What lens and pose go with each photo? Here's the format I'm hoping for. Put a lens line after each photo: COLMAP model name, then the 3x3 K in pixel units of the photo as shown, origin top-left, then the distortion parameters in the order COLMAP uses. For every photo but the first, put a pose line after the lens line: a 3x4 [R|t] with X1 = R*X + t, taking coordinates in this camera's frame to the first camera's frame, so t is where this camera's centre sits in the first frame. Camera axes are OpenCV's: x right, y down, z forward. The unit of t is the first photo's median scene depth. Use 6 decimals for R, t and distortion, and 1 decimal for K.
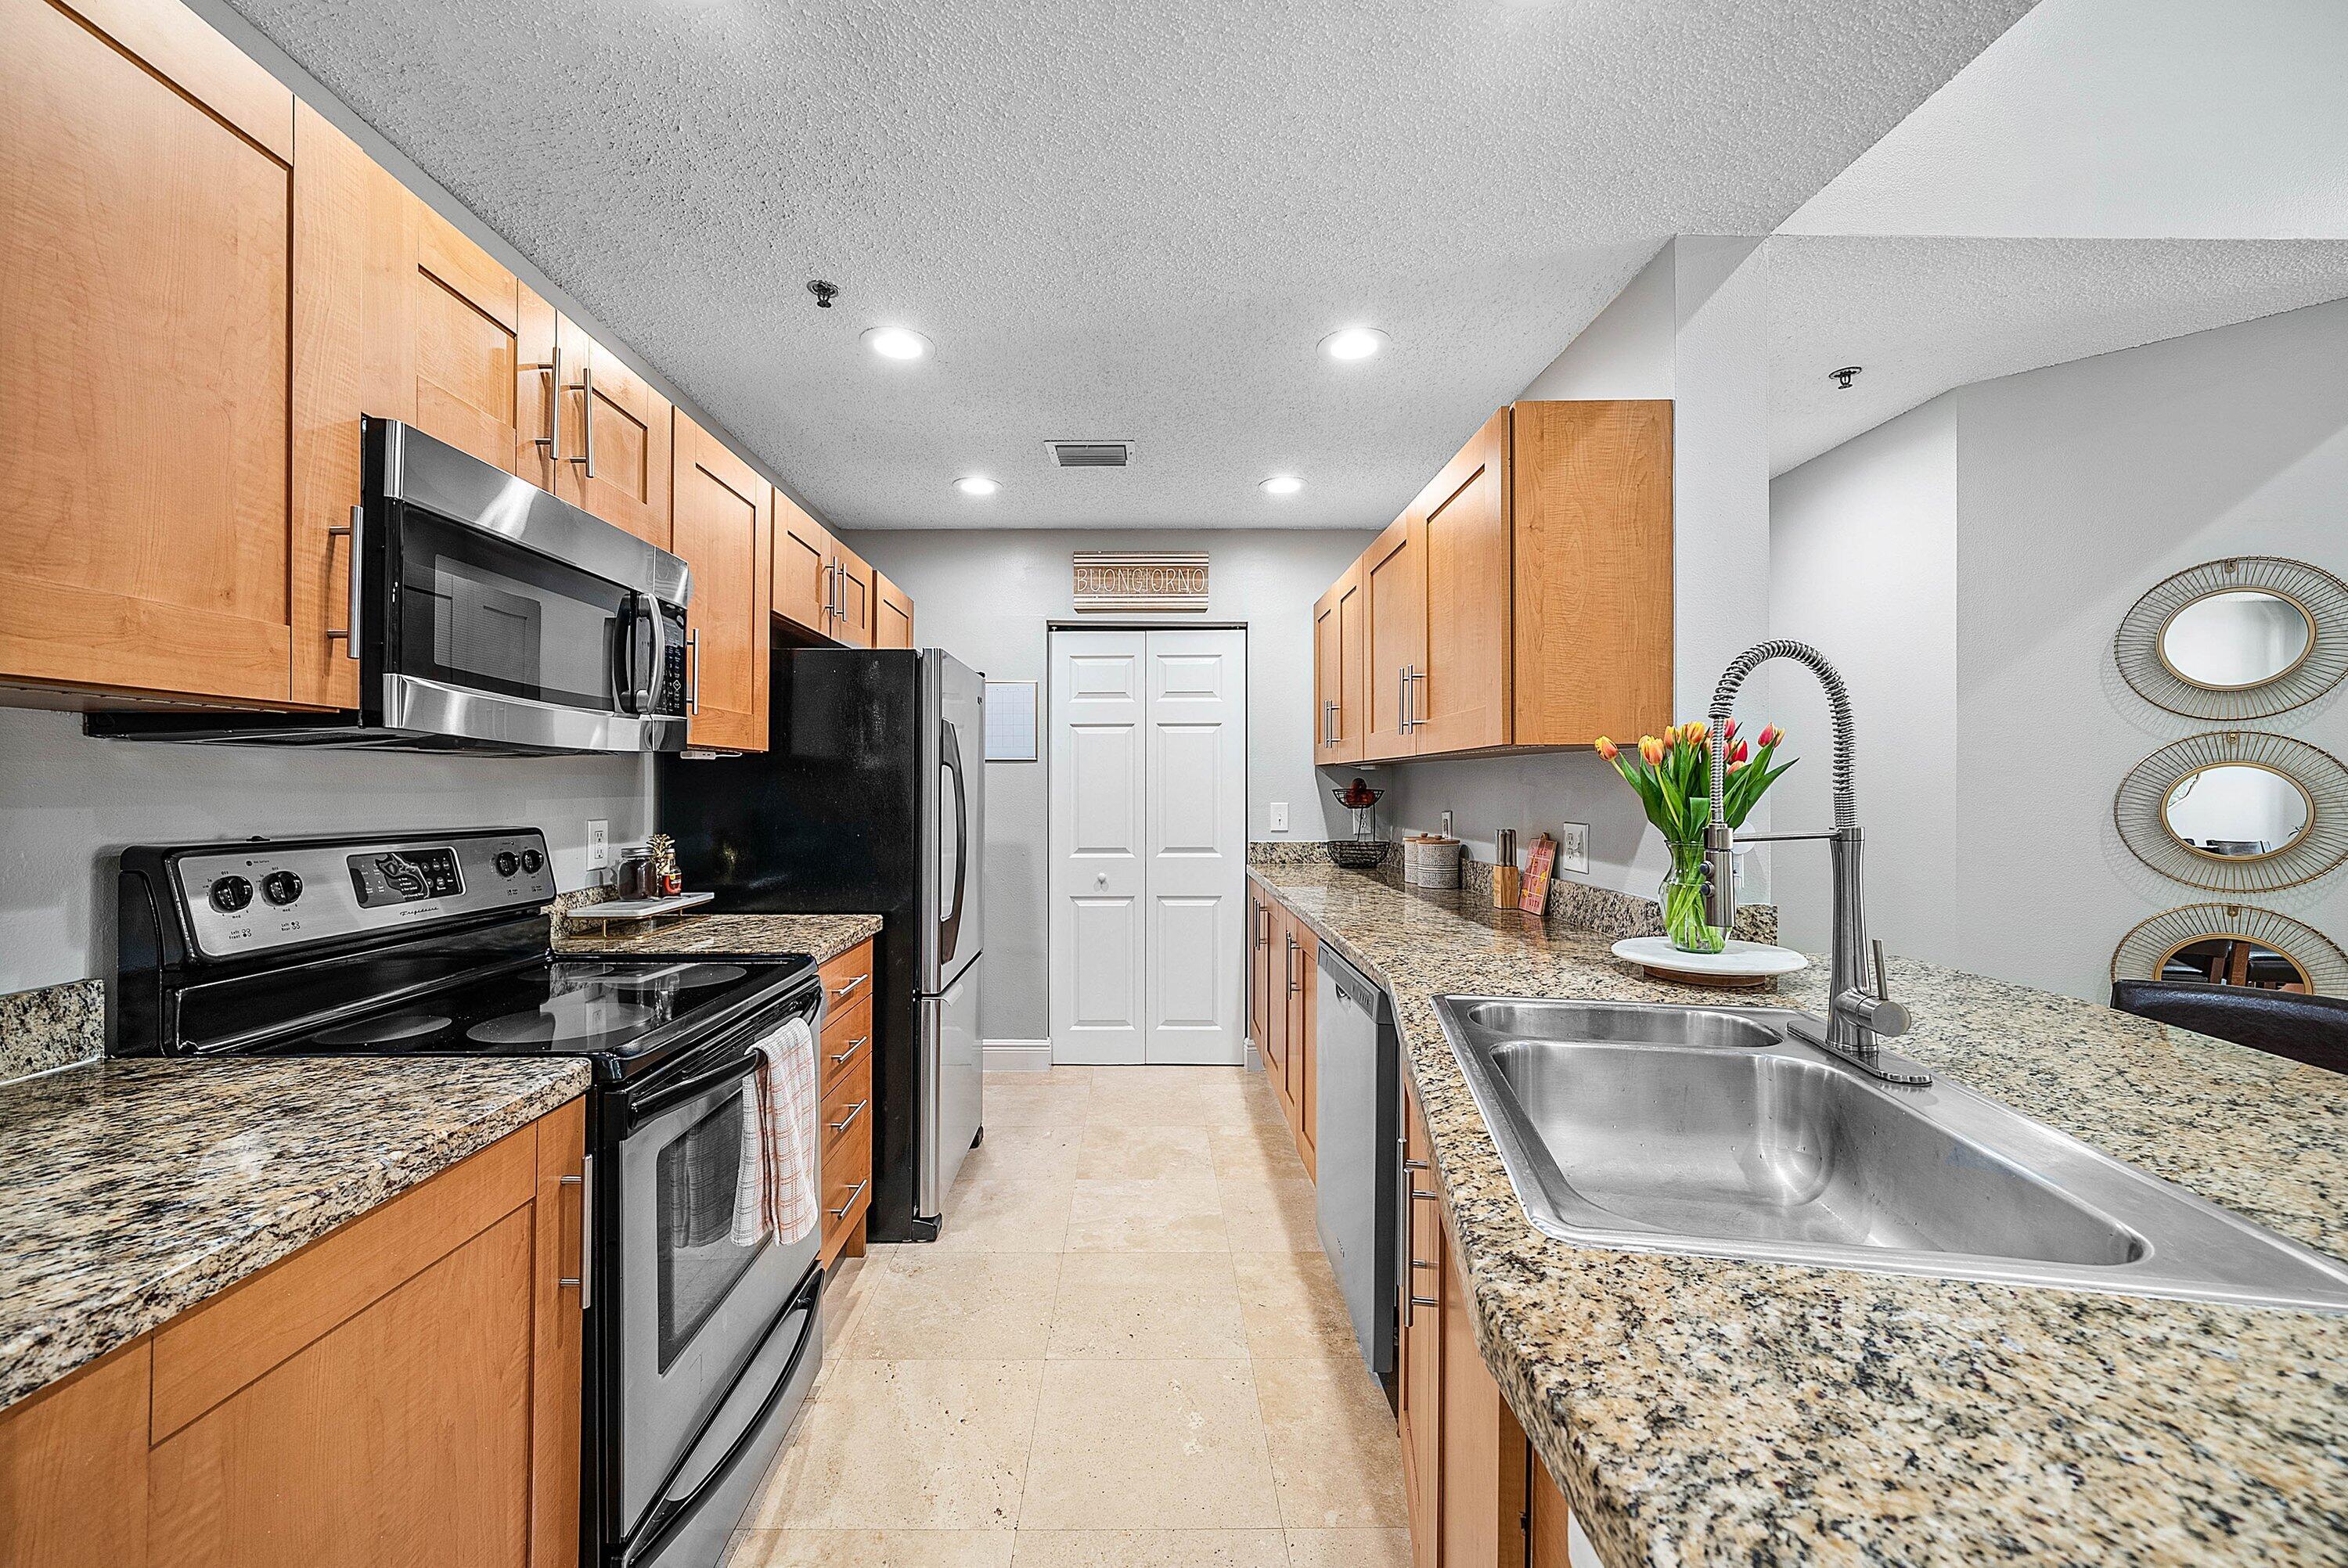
lens RADIAL K [[880.9, 0, 1158.4], [0, 880.9, 790.1], [0, 0, 1]] dist [-0.004911, 0.001142]
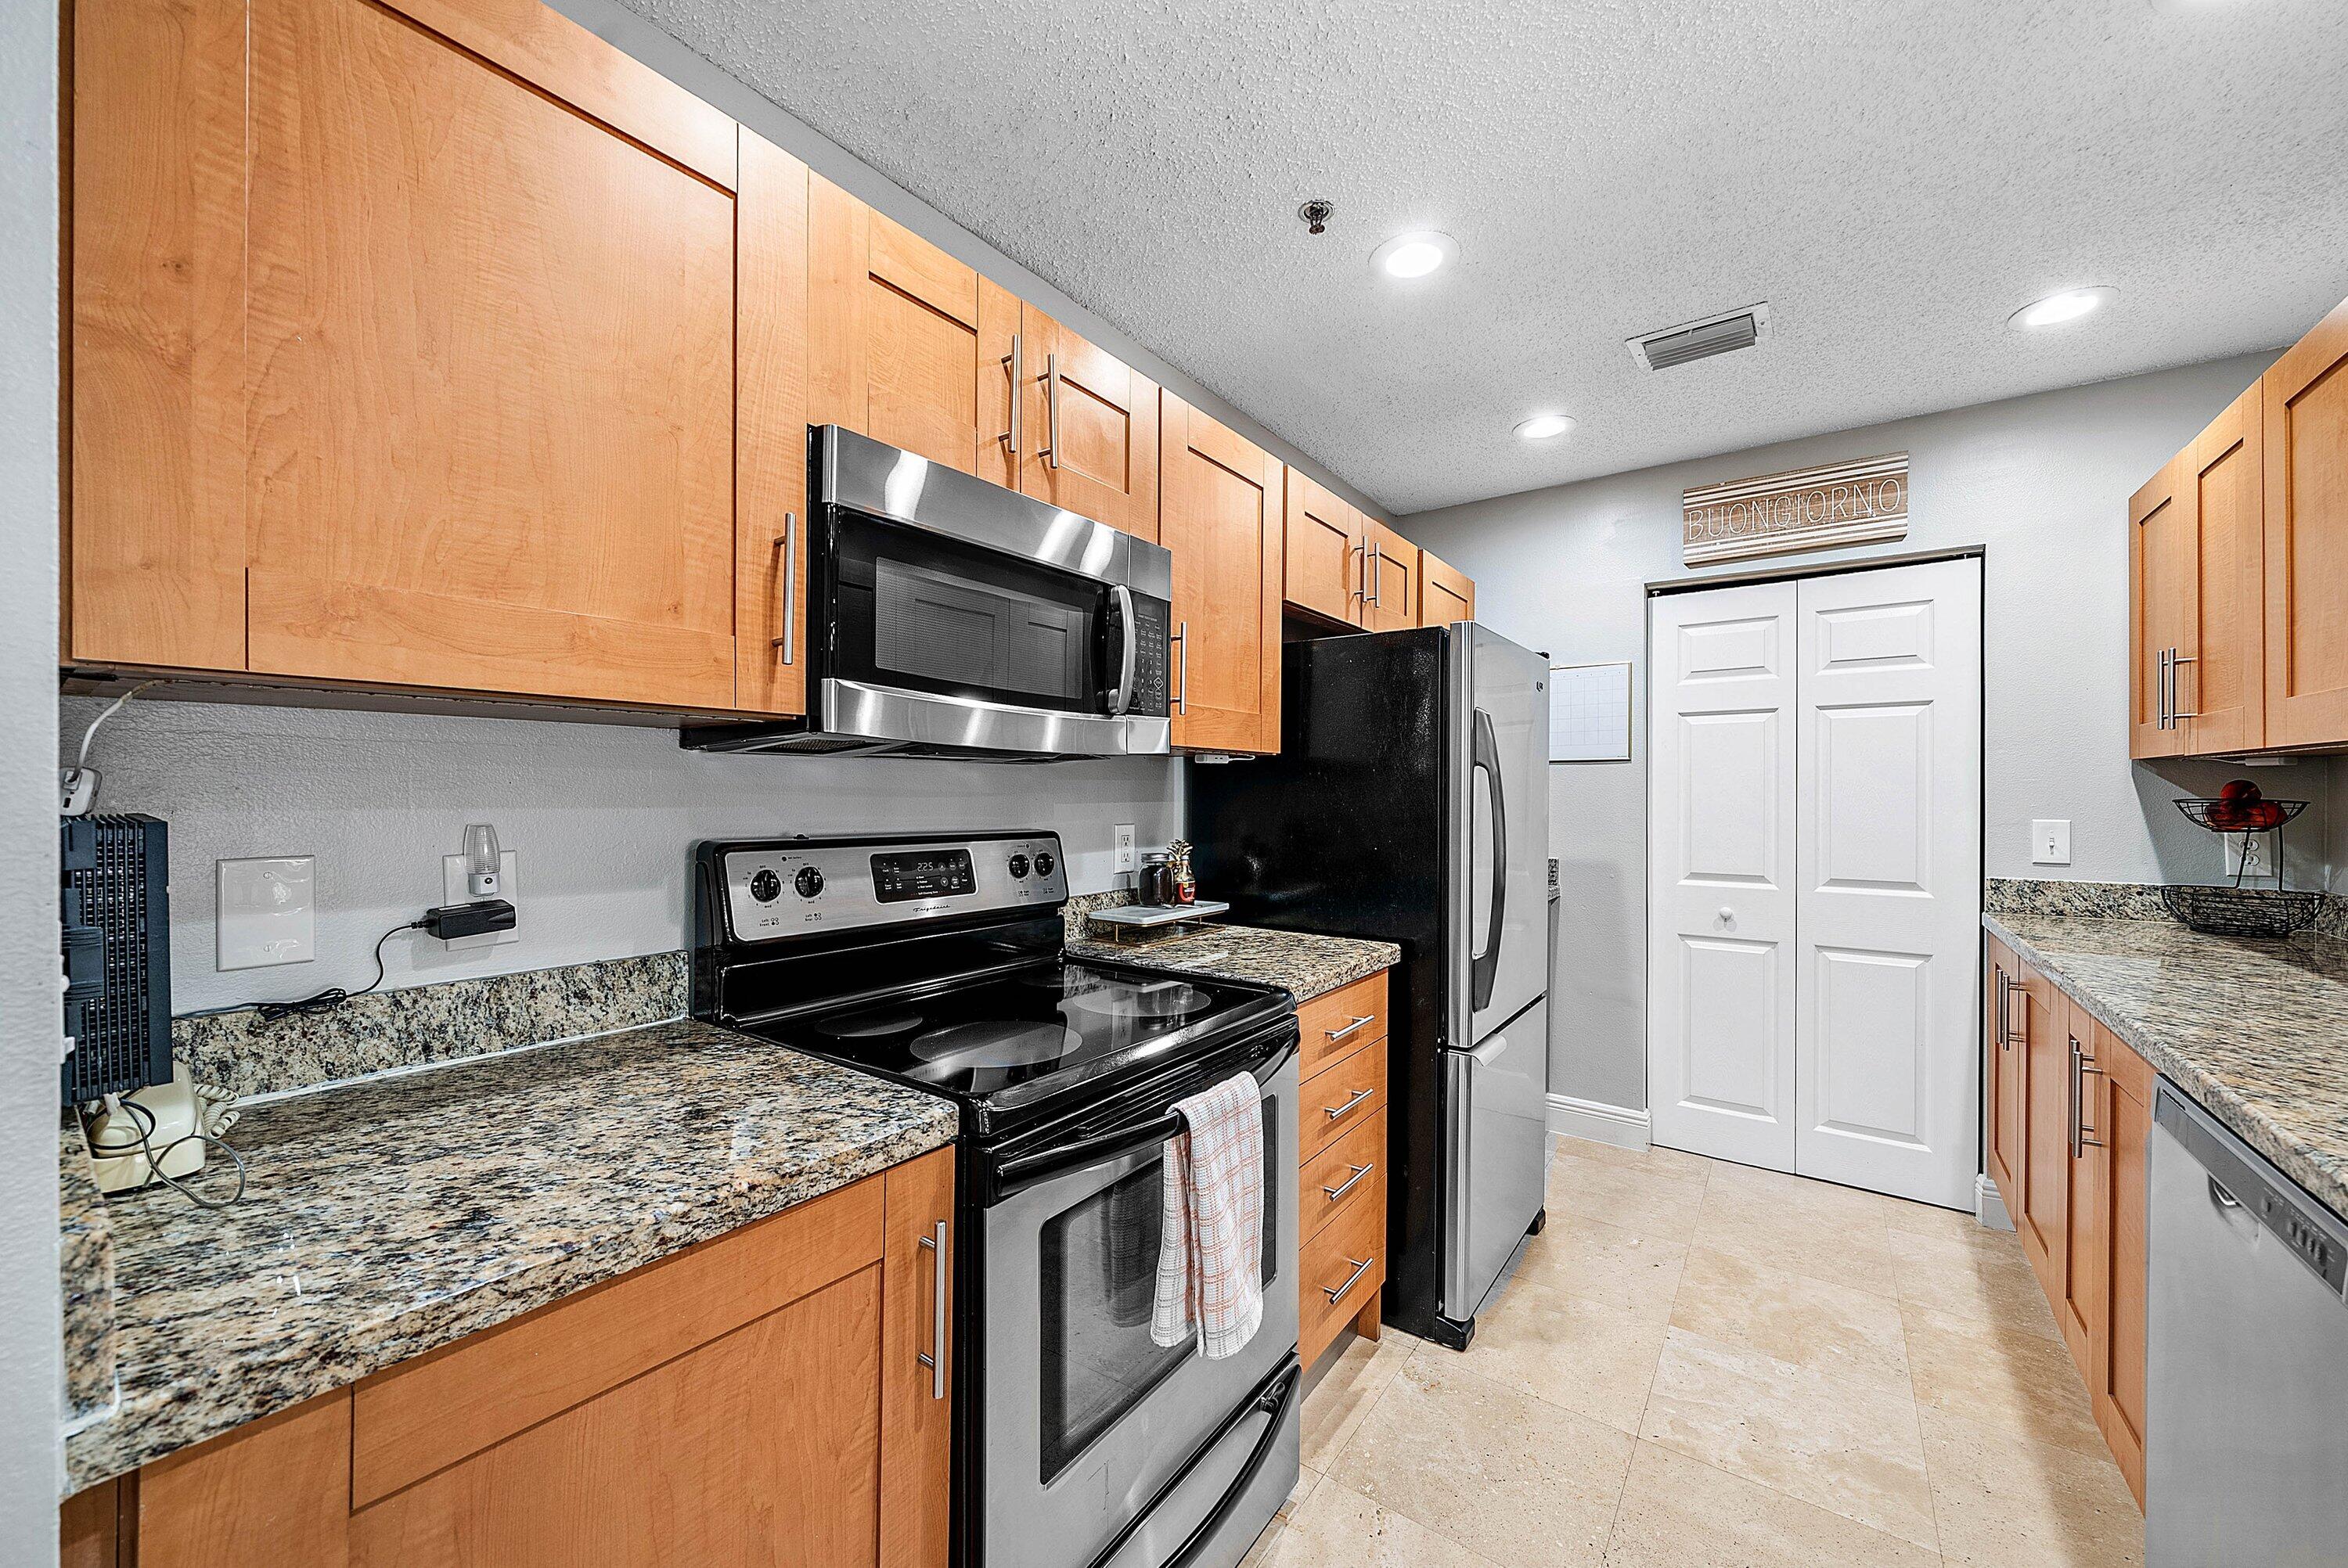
lens RADIAL K [[880.9, 0, 1184.1], [0, 880.9, 790.3], [0, 0, 1]] dist [-0.004911, 0.001142]
pose [[0.801595, 0.002193, -0.597864, 0.031998], [-0.005659, 0.999976, -0.003920, -0.001918], [0.597841, 0.006525, 0.801588, 0.264115]]
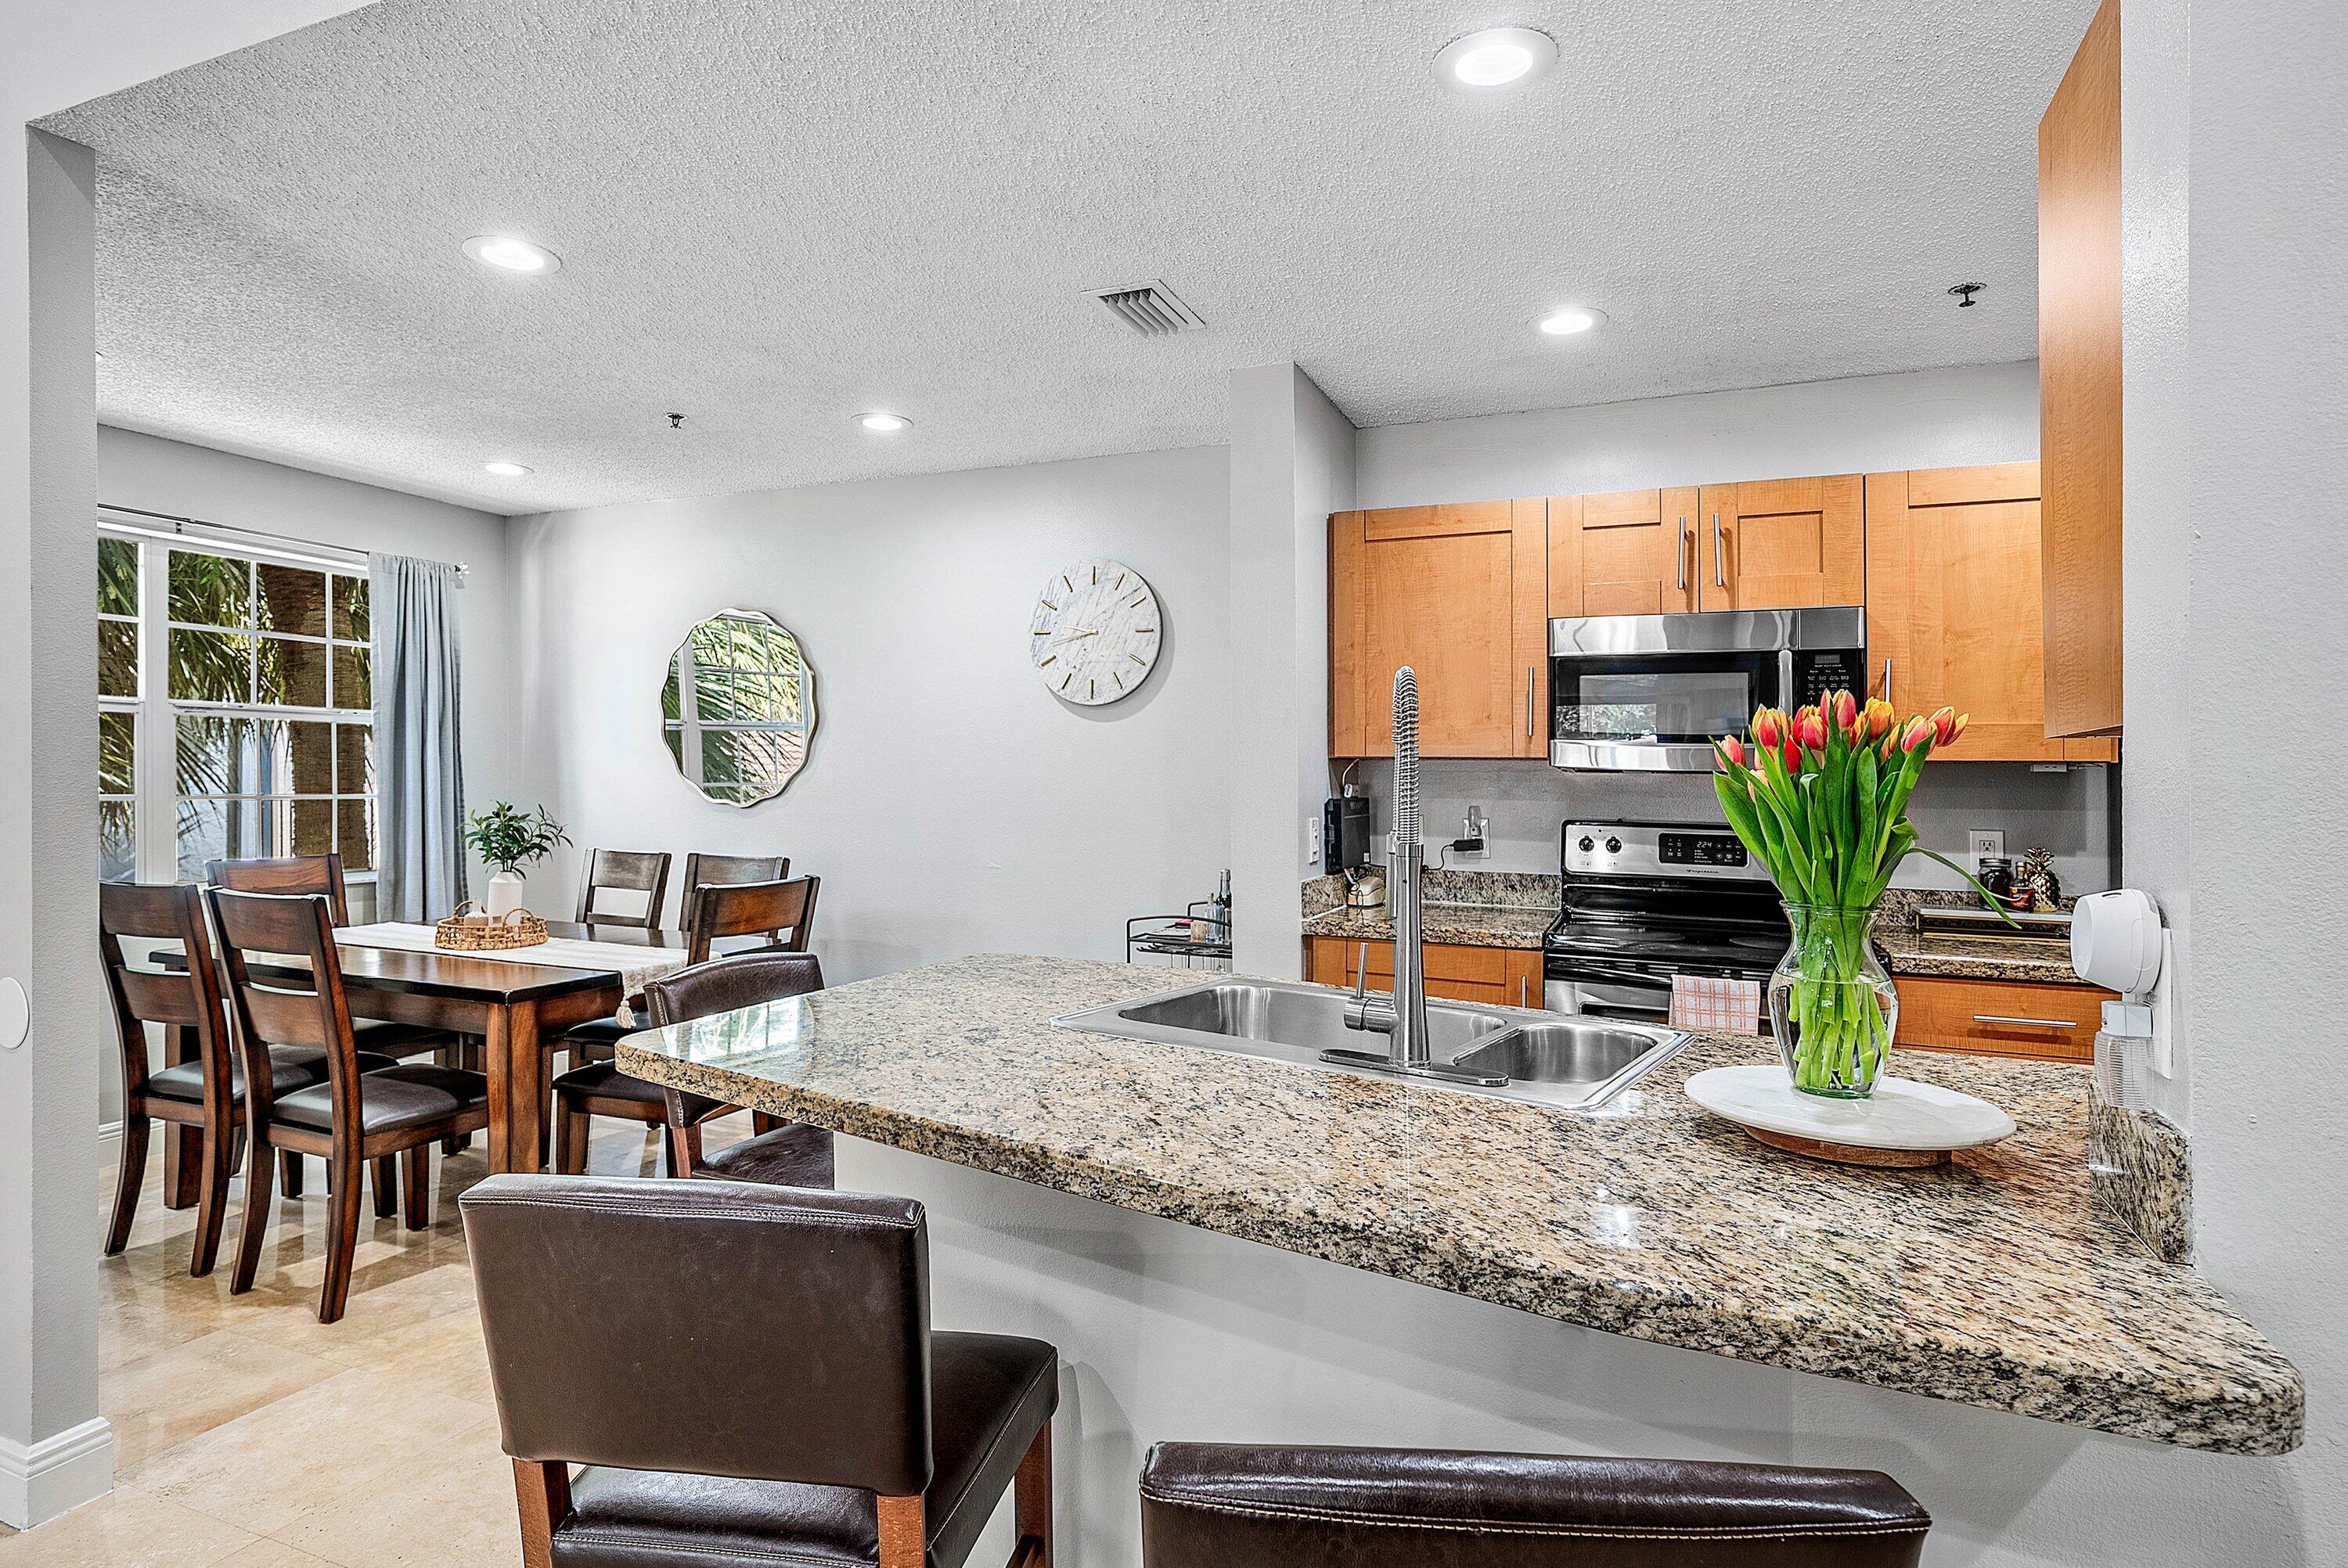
lens RADIAL K [[1252.1, 0, 1175.6], [0, 1252.1, 773.7], [0, 0, 1]] dist [-0.020658, 0.000188]
pose [[-0.397360, -0.011676, -0.917589, 1.343930], [-0.016730, 0.999845, -0.005477, -0.011626], [0.917510, 0.013175, -0.397493, 0.821047]]
